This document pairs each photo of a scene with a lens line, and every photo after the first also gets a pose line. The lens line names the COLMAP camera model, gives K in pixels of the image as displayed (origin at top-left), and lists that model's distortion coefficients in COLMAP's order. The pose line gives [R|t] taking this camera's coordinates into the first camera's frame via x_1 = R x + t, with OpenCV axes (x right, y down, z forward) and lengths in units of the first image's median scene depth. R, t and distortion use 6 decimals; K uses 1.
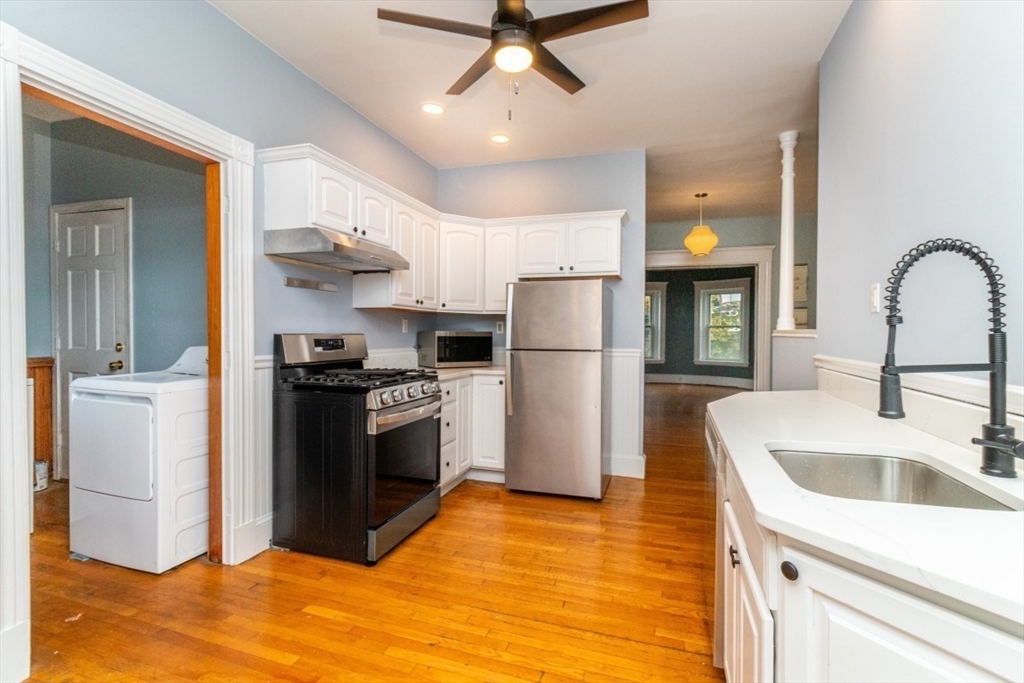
lens RADIAL K [[477.3, 0, 508.2], [0, 477.3, 336.3], [0, 0, 1]] dist [-0.000626, -0.001857]
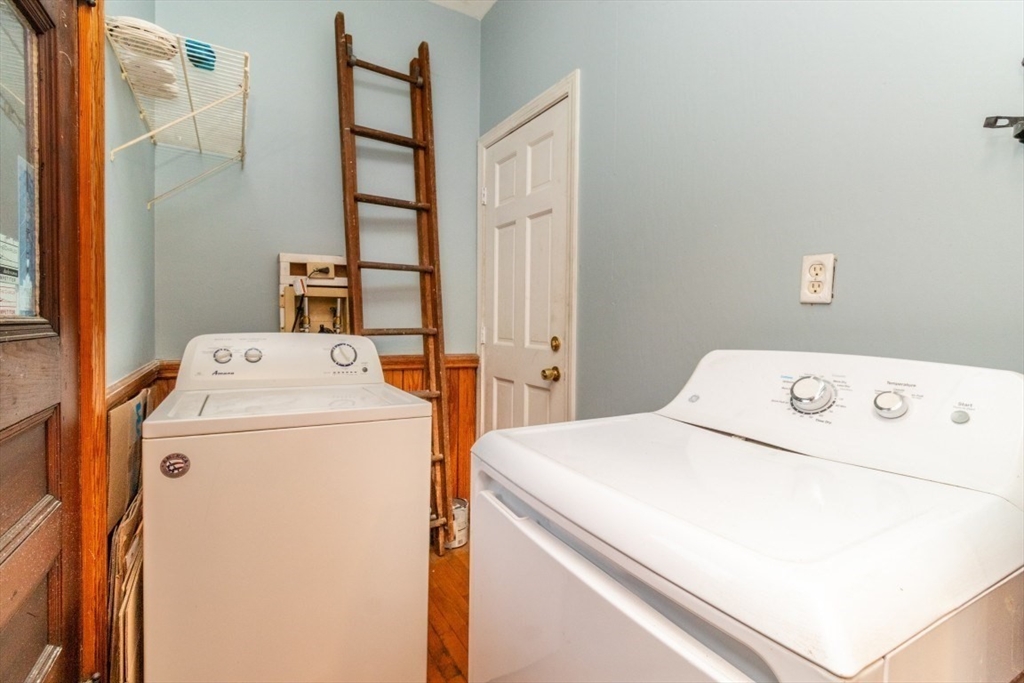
lens RADIAL K [[477.3, 0, 508.2], [0, 477.3, 336.3], [0, 0, 1]] dist [-0.000626, -0.001857]
pose [[0.733396, 0.021788, -0.679452, -0.460472], [-0.018855, 0.999754, 0.011707, 0.008656], [0.679540, 0.004225, 0.733627, 0.531979]]
